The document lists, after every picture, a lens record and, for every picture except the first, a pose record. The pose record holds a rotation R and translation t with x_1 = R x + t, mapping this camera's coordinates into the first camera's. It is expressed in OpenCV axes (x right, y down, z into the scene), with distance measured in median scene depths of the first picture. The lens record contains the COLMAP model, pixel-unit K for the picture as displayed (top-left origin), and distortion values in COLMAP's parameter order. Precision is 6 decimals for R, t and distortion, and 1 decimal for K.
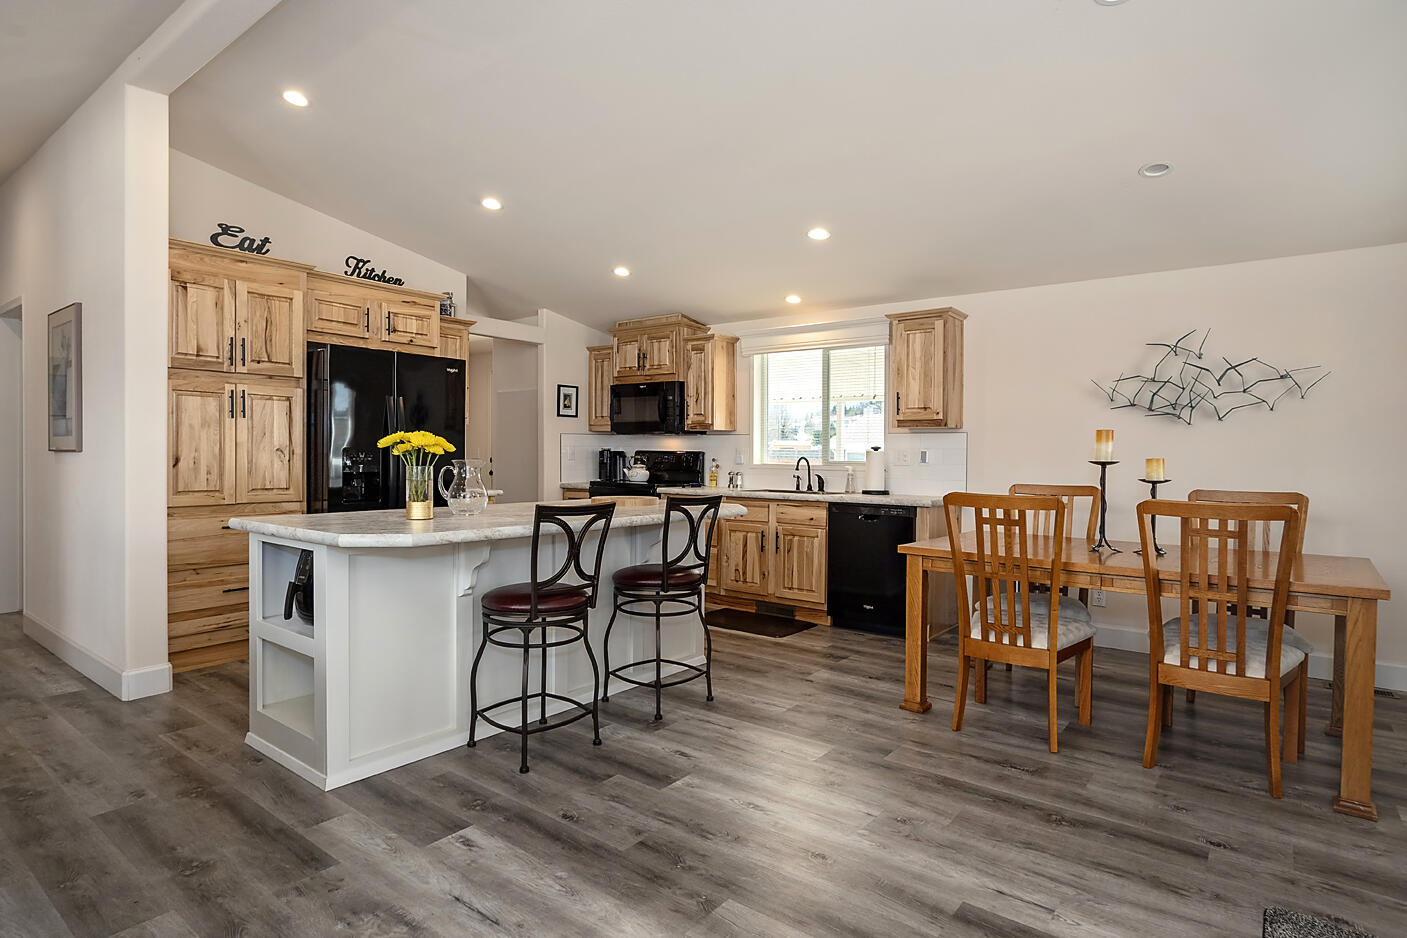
lens RADIAL K [[751.2, 0, 703.5], [0, 751.2, 469.0], [0, 0, 1]] dist [-0.001573, 0.001214]
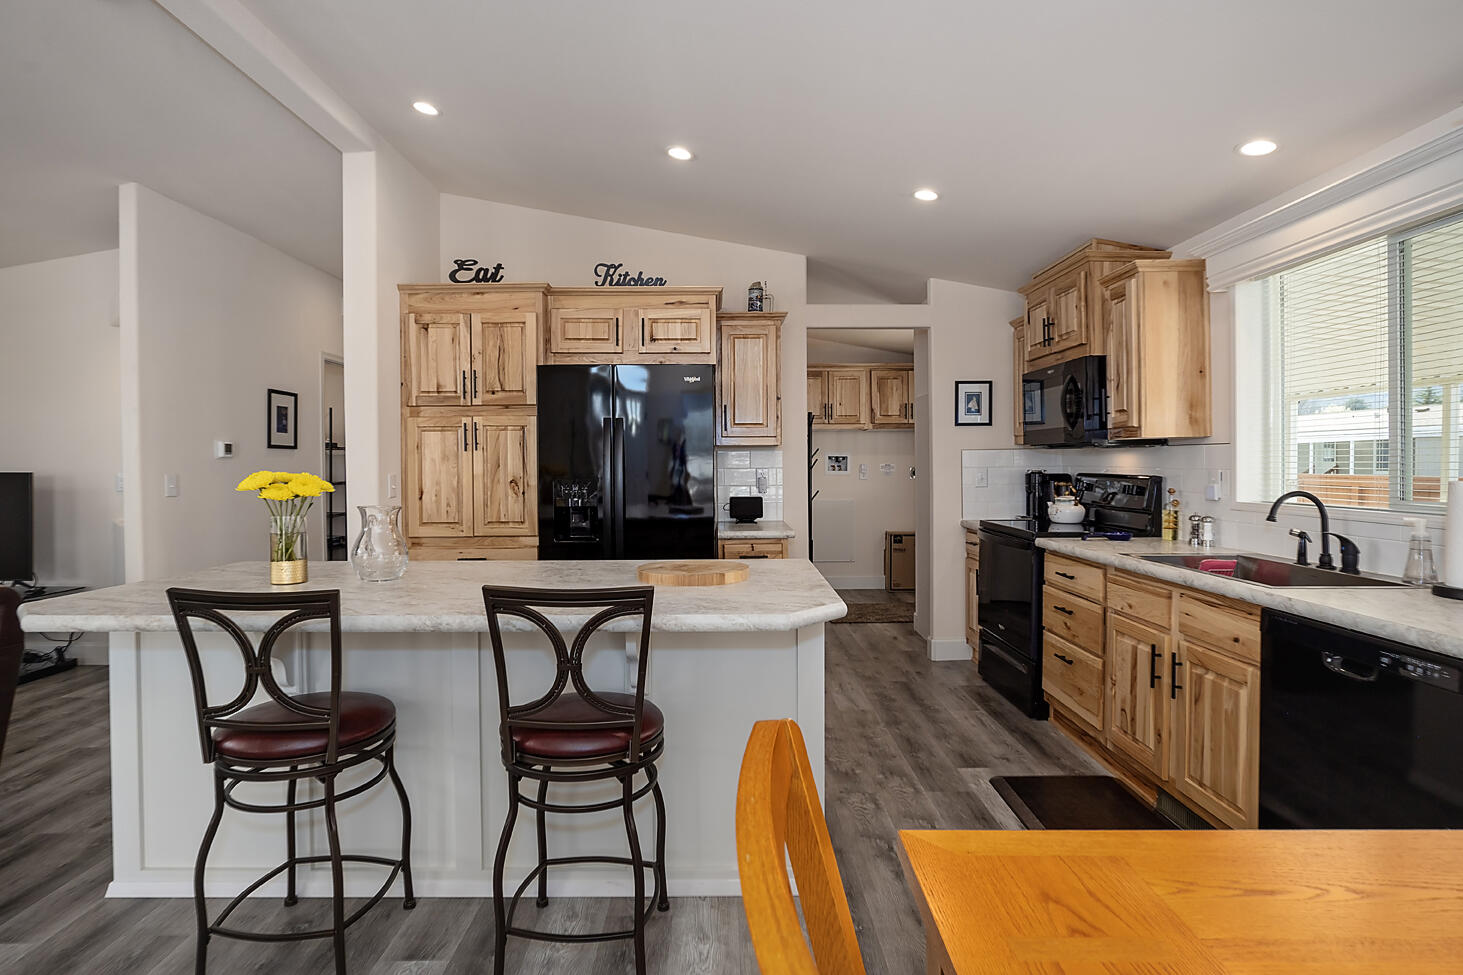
lens RADIAL K [[760.5, 0, 730.9], [0, 760.5, 481.2], [0, 0, 1]] dist [-0.006730, -0.000154]
pose [[0.624345, 0.005590, -0.781129, 0.323536], [-0.004014, 0.999984, 0.003948, -0.027162], [0.781138, 0.000671, 0.624358, 0.532466]]
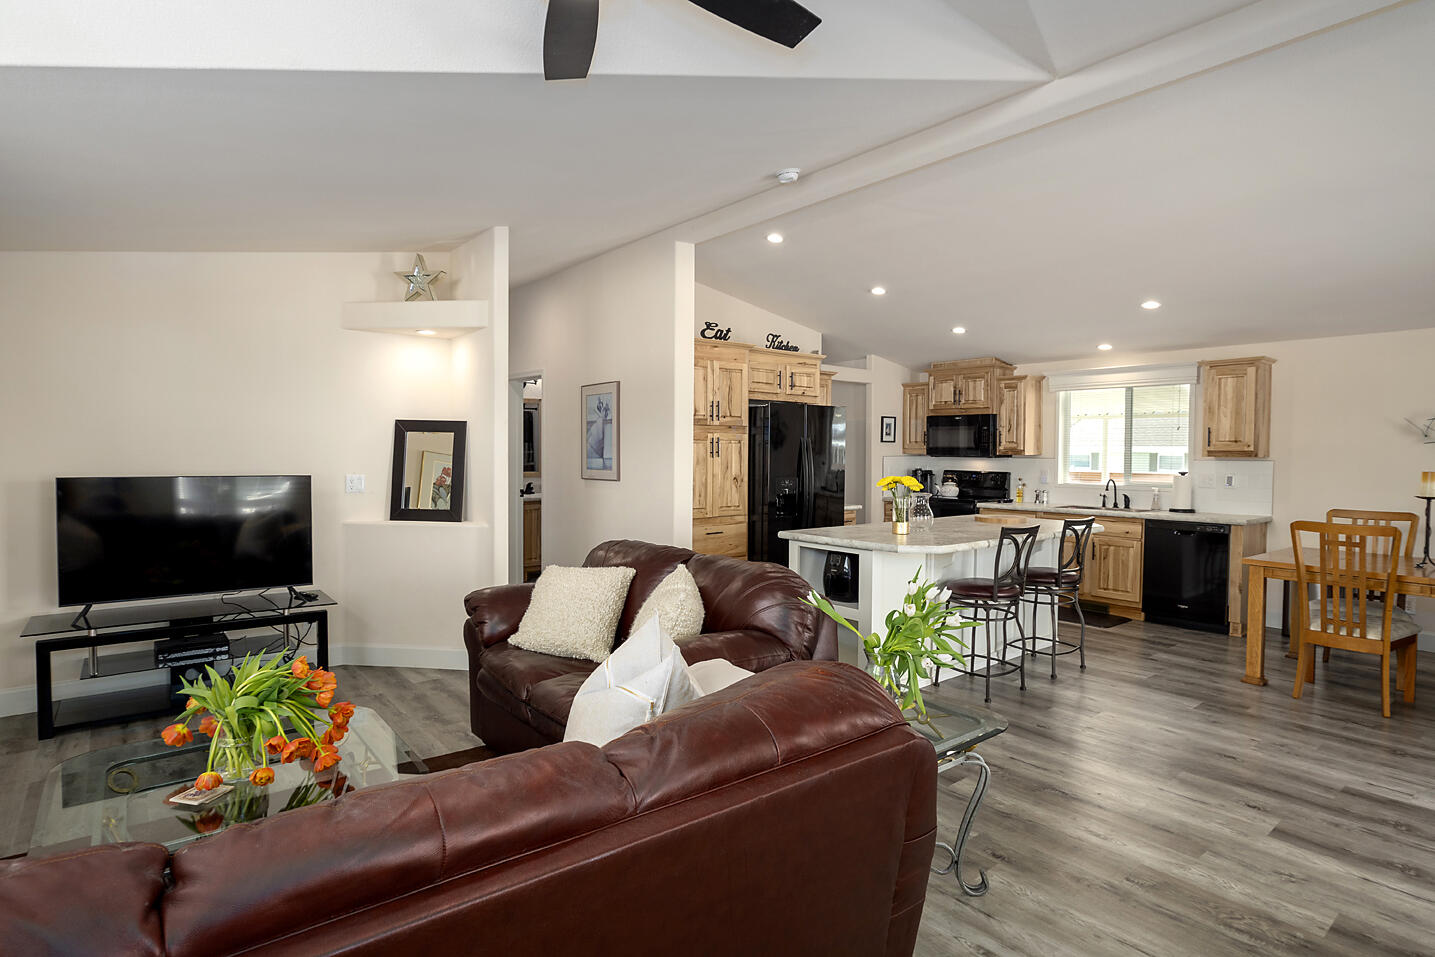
lens RADIAL K [[748.0, 0, 741.1], [0, 748.0, 482.8], [0, 0, 1]] dist [-0.001720, 0.008886]
pose [[0.979113, 0.004723, -0.203260, -0.234556], [-0.000725, 0.999805, 0.019741, -0.039198], [0.203314, -0.019181, 0.978926, -0.322962]]
